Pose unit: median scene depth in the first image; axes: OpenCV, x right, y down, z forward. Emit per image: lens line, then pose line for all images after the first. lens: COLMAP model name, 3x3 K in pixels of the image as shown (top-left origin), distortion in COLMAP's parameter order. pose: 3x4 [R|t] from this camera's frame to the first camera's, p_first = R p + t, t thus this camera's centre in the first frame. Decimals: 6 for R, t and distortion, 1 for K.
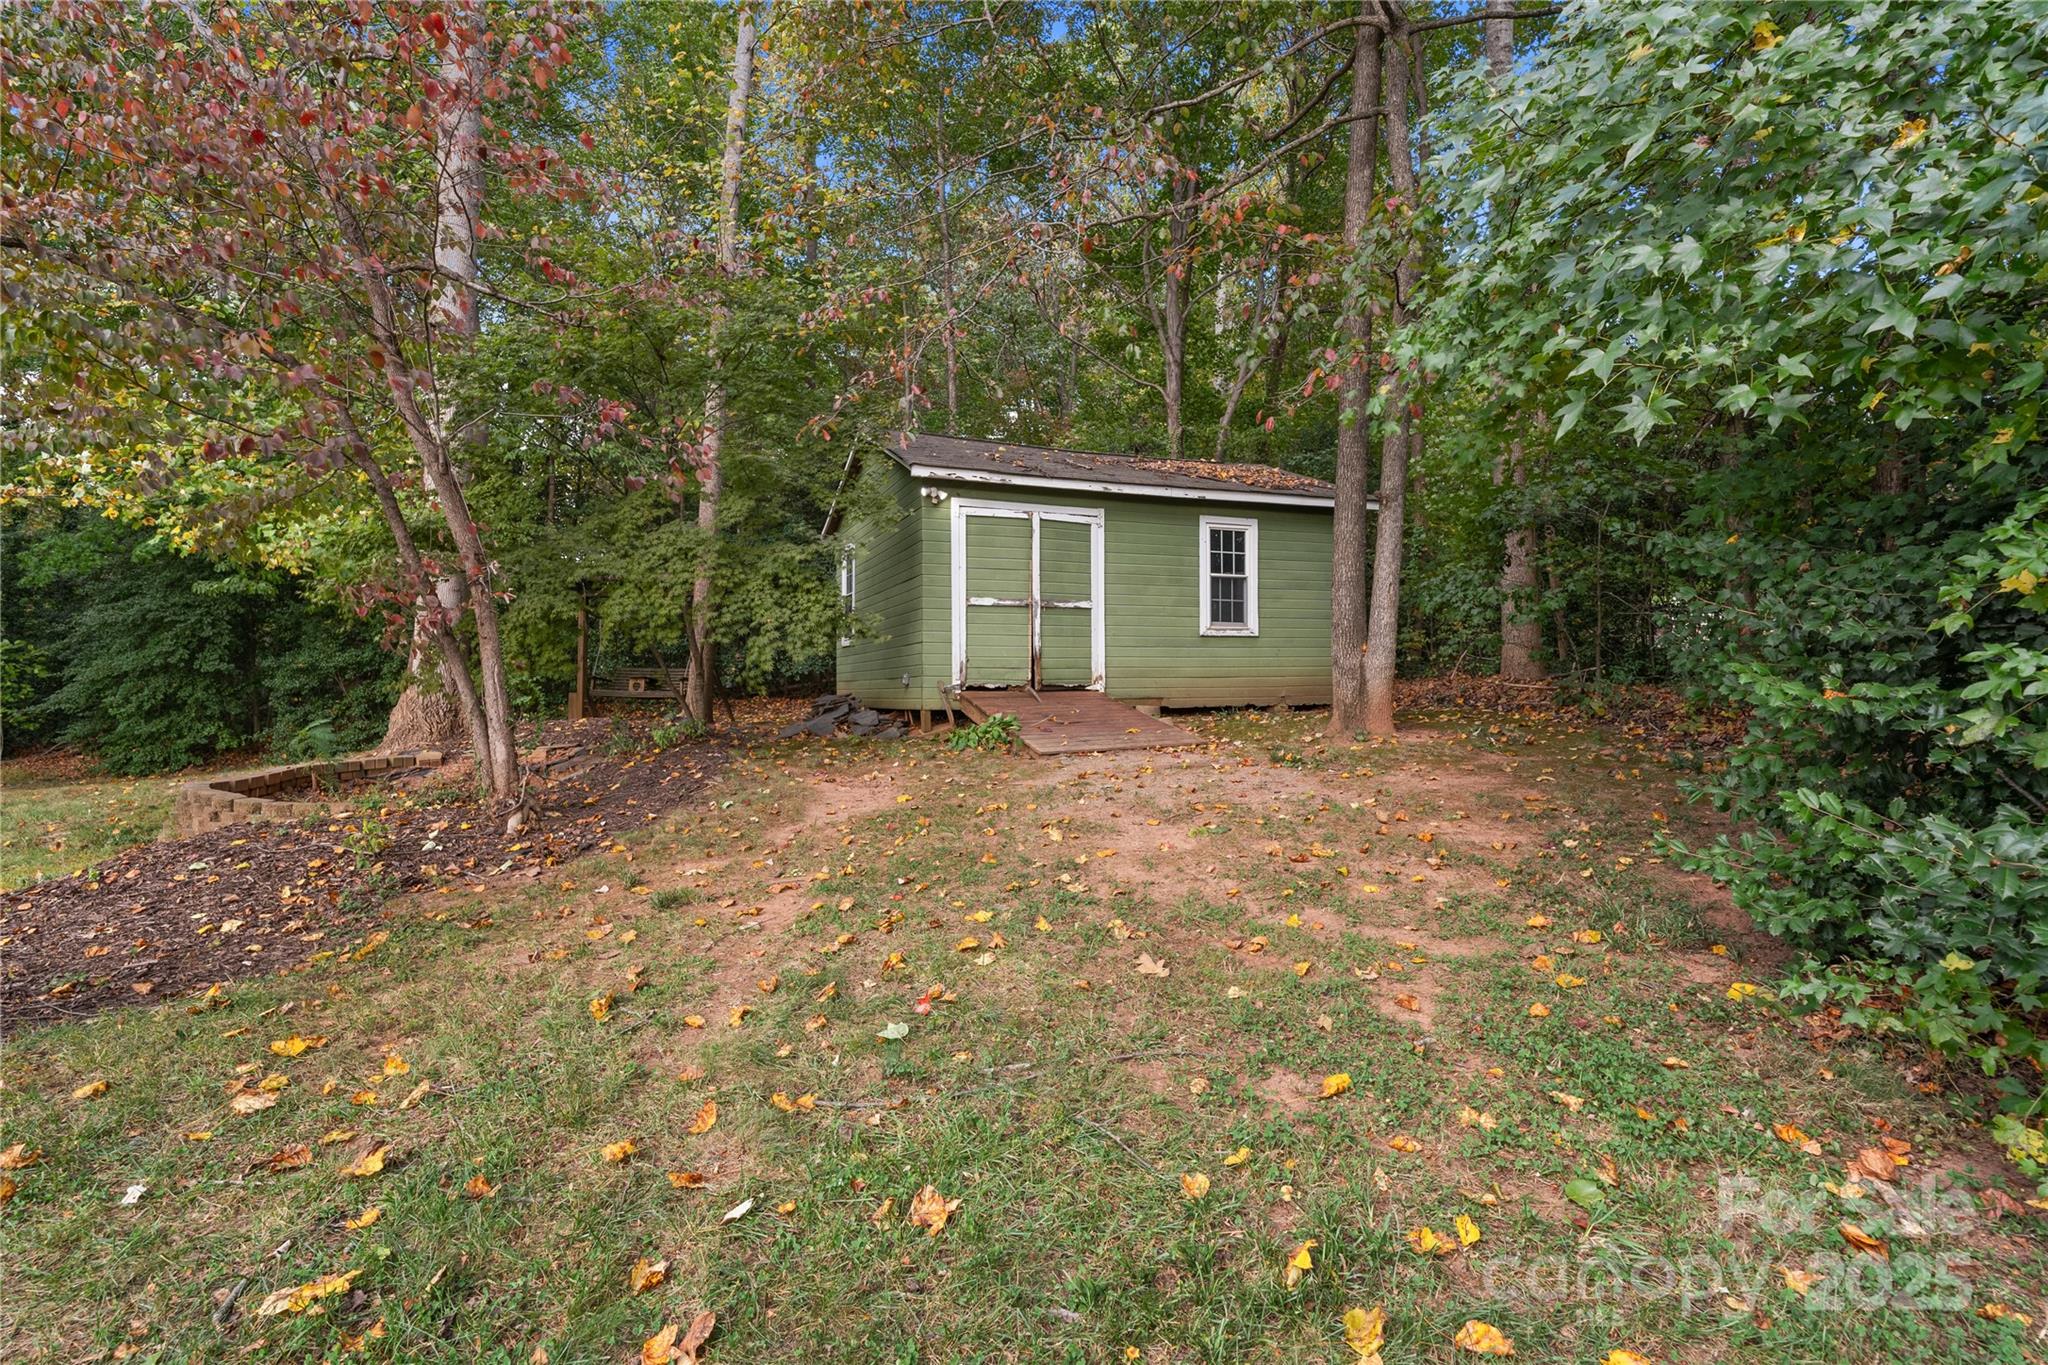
lens RADIAL K [[974.5, 0, 1024.0], [0, 974.5, 682.5], [0, 0, 1]] dist [-0.004562, -0.000073]
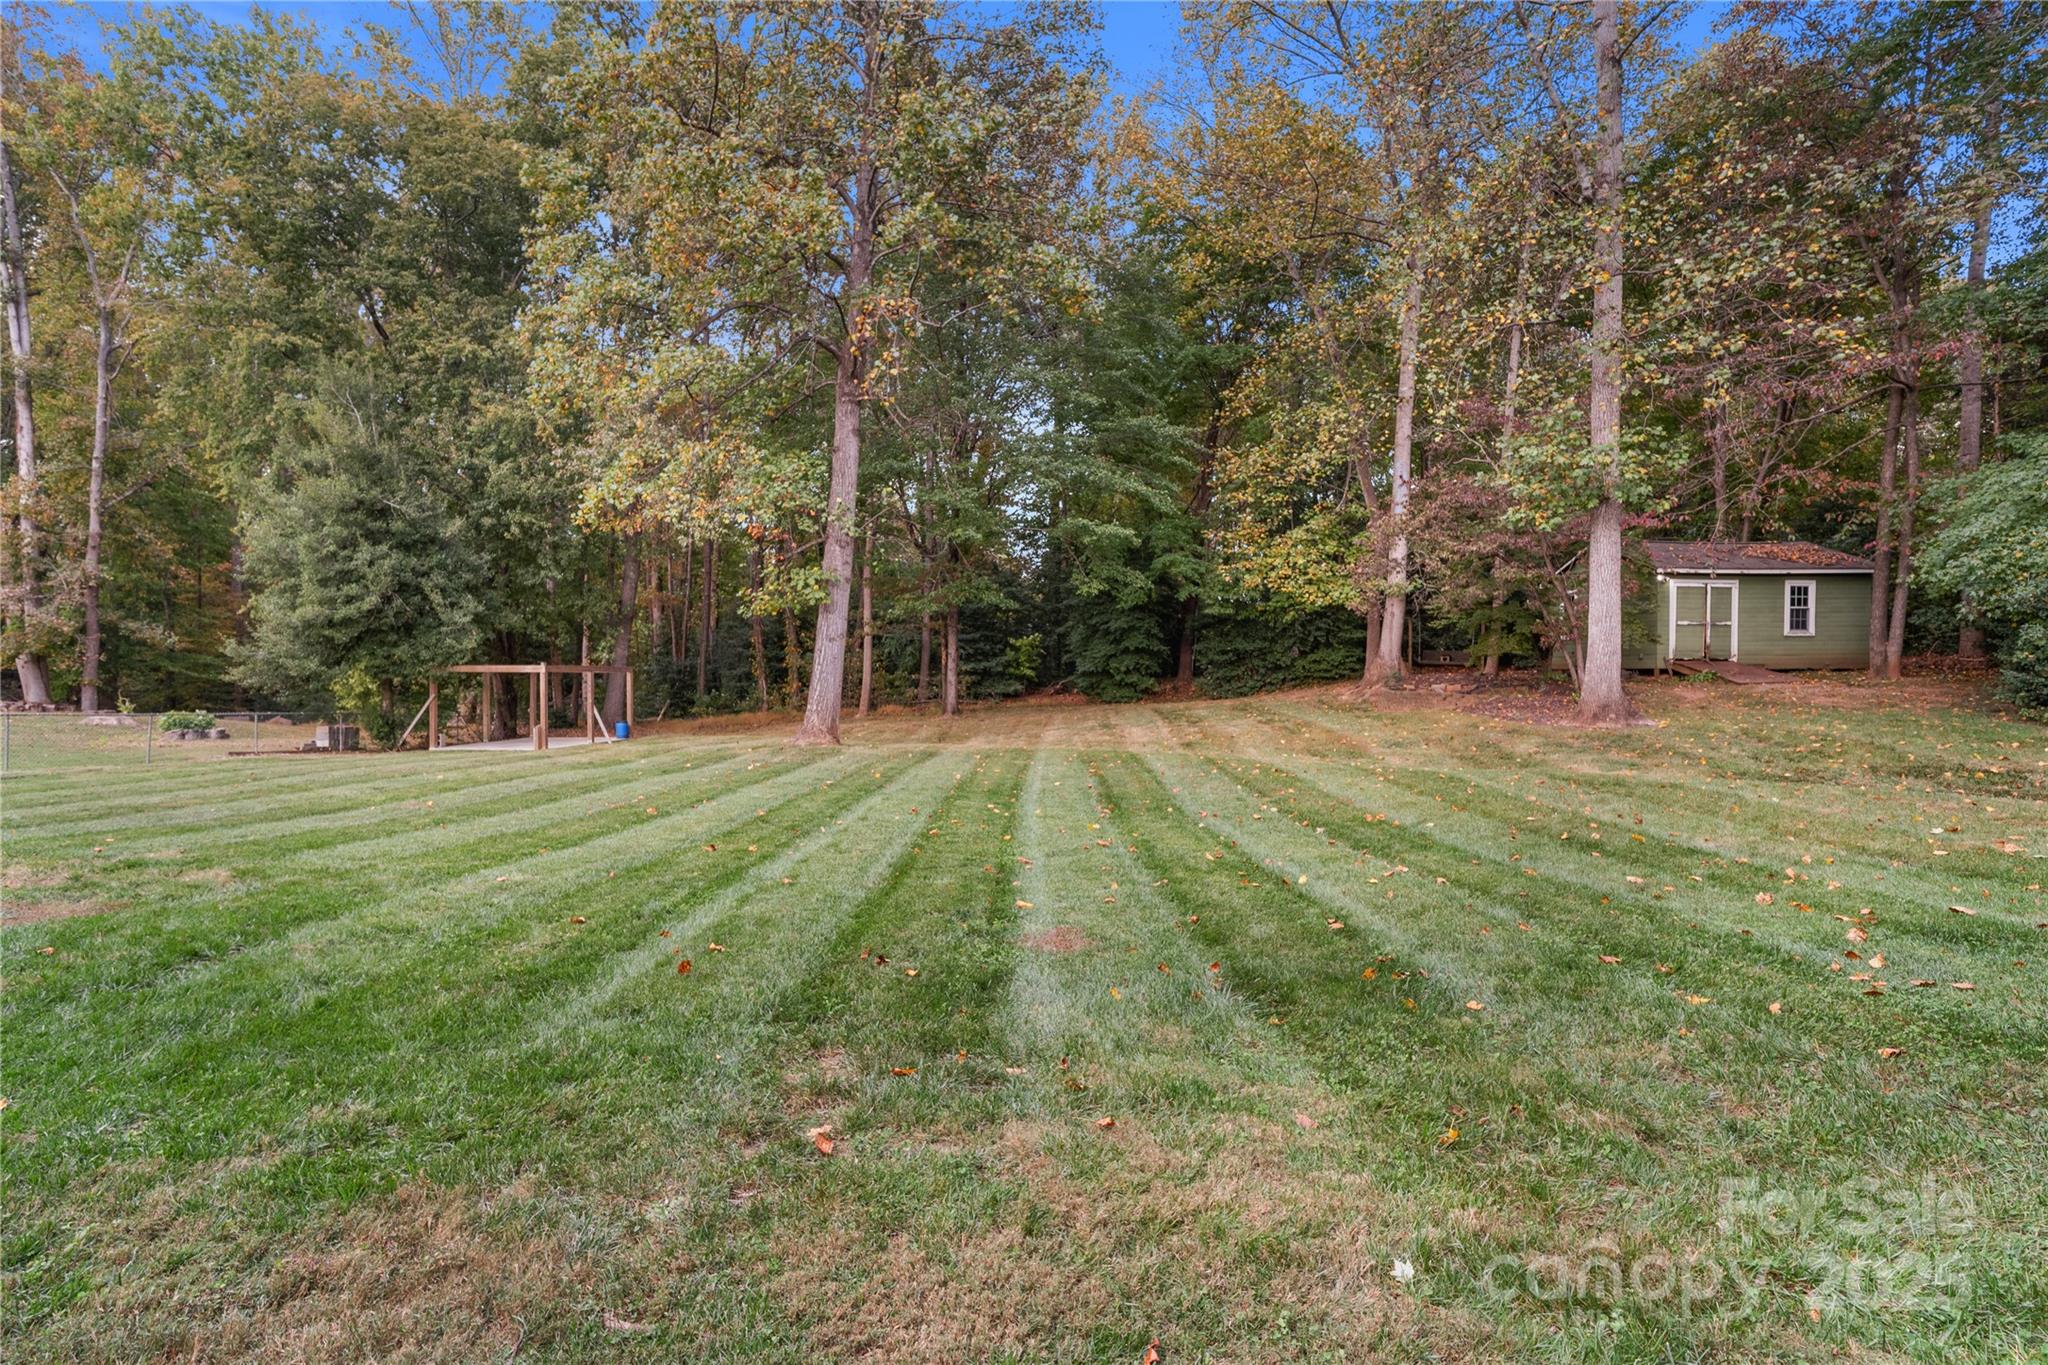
lens RADIAL K [[974.5, 0, 1024.0], [0, 974.5, 682.5], [0, 0, 1]] dist [-0.004562, -0.000073]
pose [[0.947851, 0.009169, -0.318580, -0.771202], [-0.003955, 0.999848, 0.017007, 0.025925], [0.318688, -0.014861, 0.947743, -1.667004]]
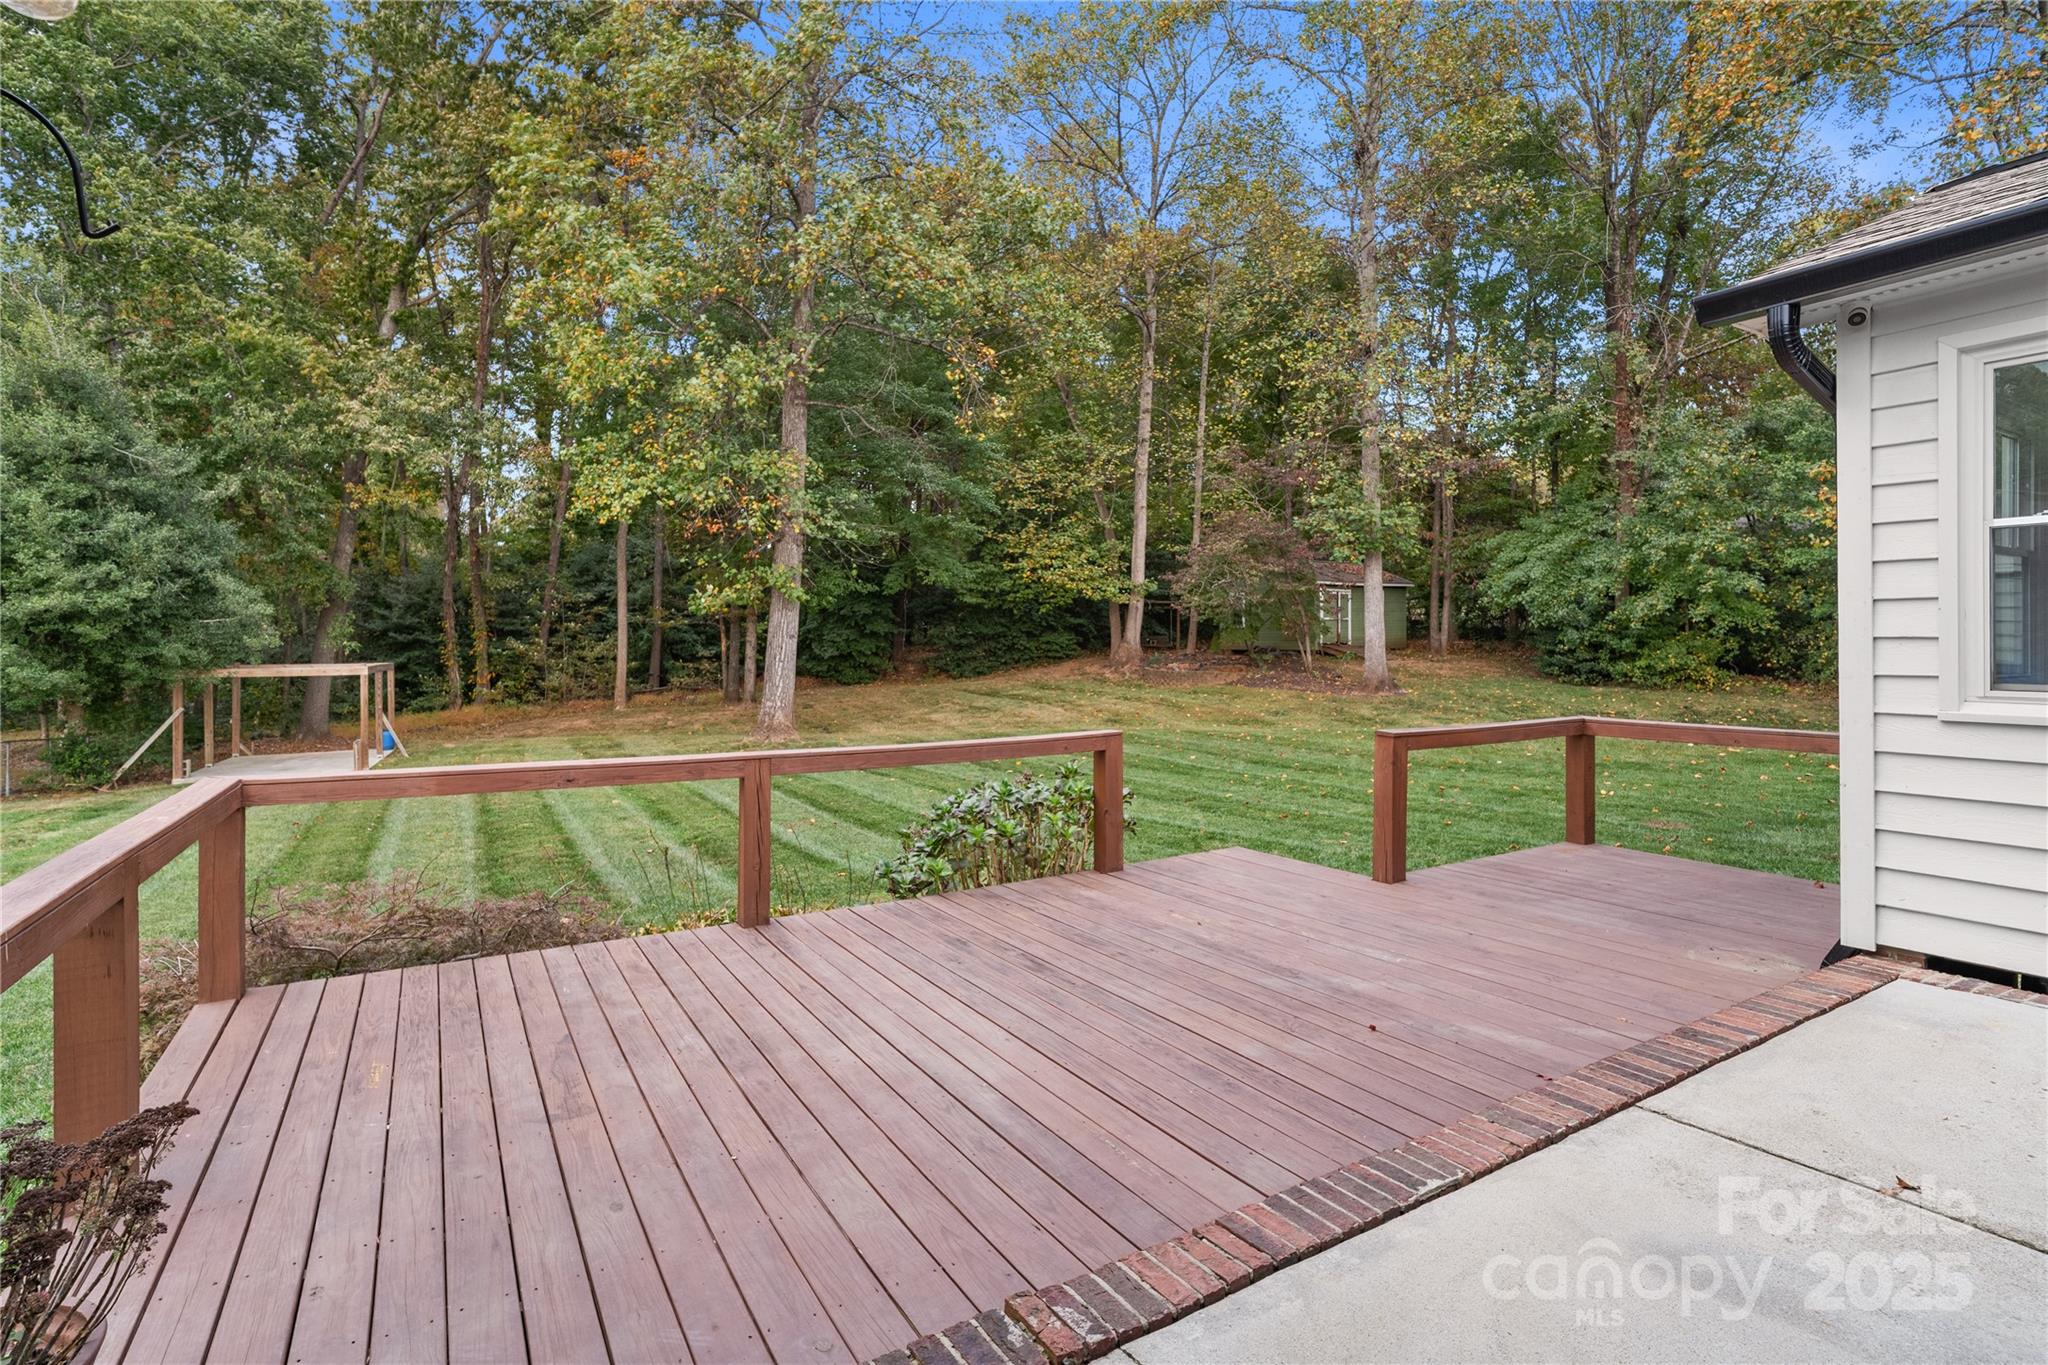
lens RADIAL K [[986.9, 0, 1026.9], [0, 986.9, 632.6], [0, 0, 1]] dist [-0.000775, -0.000022]
pose [[0.969635, -0.002035, 0.244546, -1.837591], [0.001719, 0.999997, 0.001504, -0.038778], [-0.244549, -0.001037, 0.969636, -2.018084]]
